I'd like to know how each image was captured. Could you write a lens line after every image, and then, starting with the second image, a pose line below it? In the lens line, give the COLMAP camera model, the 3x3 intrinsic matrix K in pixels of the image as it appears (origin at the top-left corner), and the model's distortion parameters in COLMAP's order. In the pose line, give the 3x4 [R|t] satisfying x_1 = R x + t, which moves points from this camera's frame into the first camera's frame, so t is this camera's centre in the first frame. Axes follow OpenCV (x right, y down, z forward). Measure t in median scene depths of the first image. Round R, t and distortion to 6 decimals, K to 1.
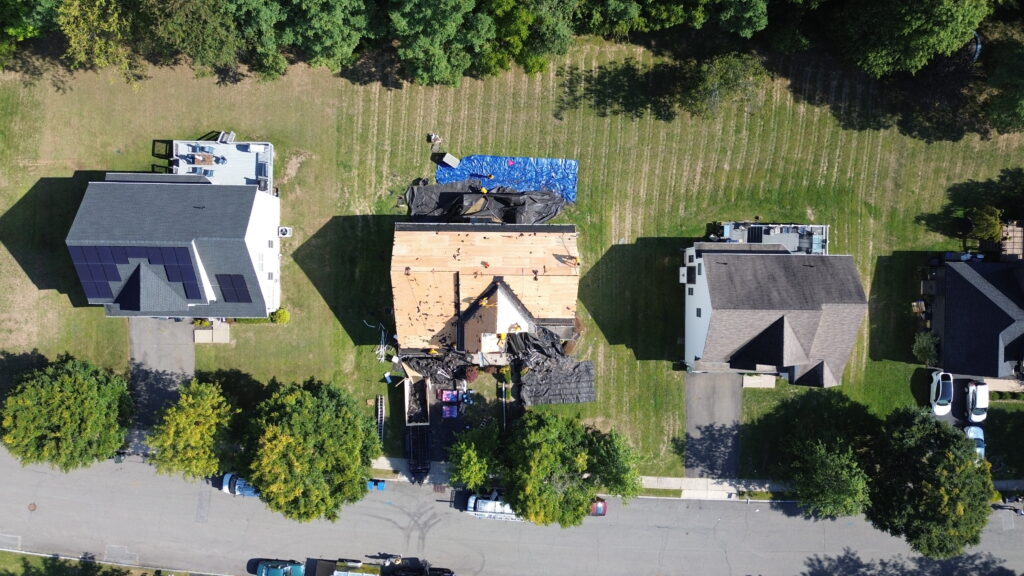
lens RADIAL K [[718.1, 0, 511.3], [0, 718.1, 285.9], [0, 0, 1]] dist [0.074341, -0.080522]
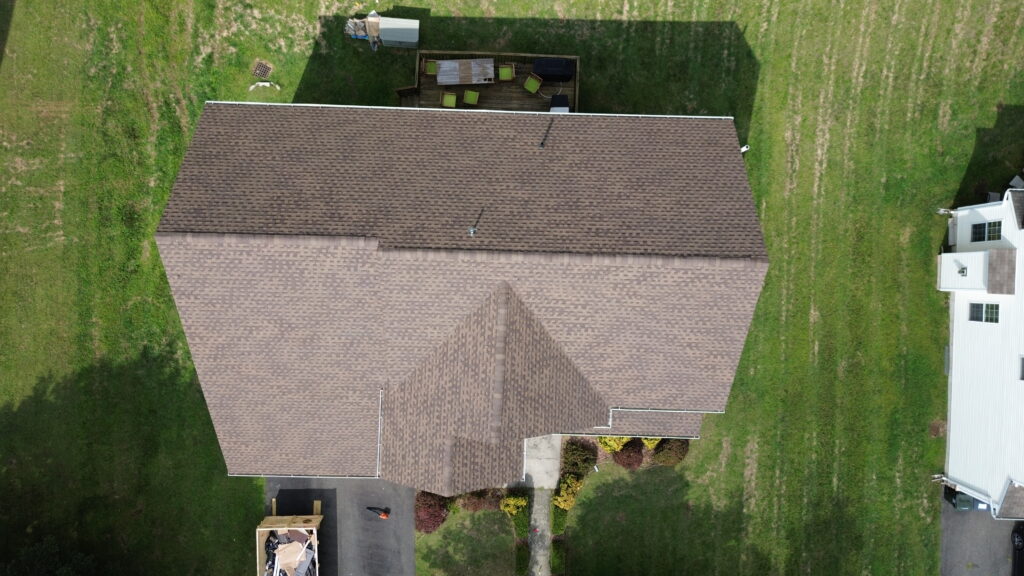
lens RADIAL K [[718.1, 0, 511.3], [0, 718.1, 285.9], [0, 0, 1]] dist [0.074341, -0.080522]
pose [[0.999830, 0.018428, 0.000545, -0.013838], [-0.018416, 0.999676, -0.017576, 0.005046], [-0.000869, 0.017563, 0.999845, 0.601585]]
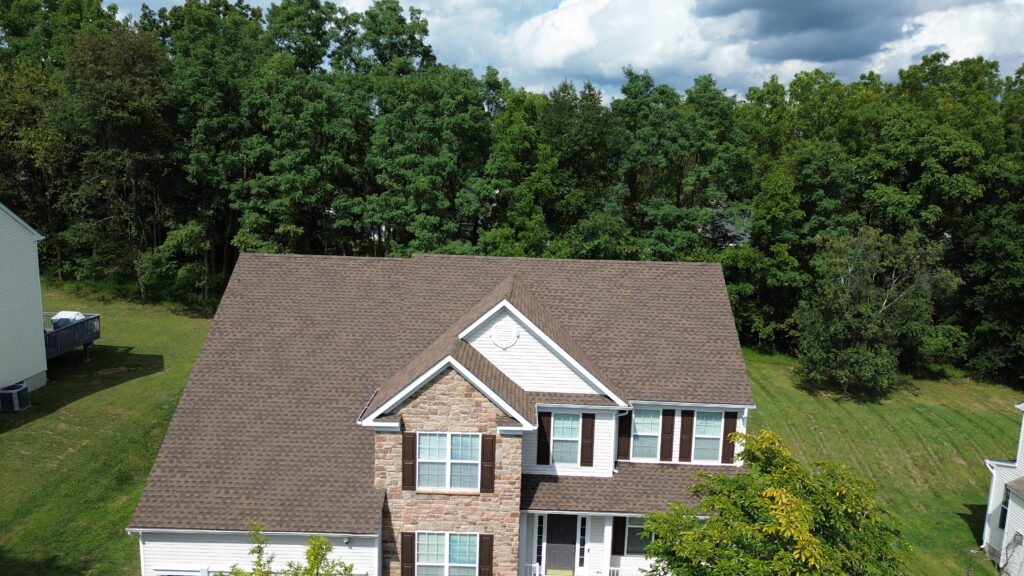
lens RADIAL K [[718.1, 0, 511.3], [0, 718.1, 285.9], [0, 0, 1]] dist [0.074341, -0.080522]
pose [[0.999923, 0.012197, -0.002183, -0.015572], [-0.004066, 0.156574, -0.987658, 0.326487], [-0.011705, 0.987591, 0.156611, 0.828161]]
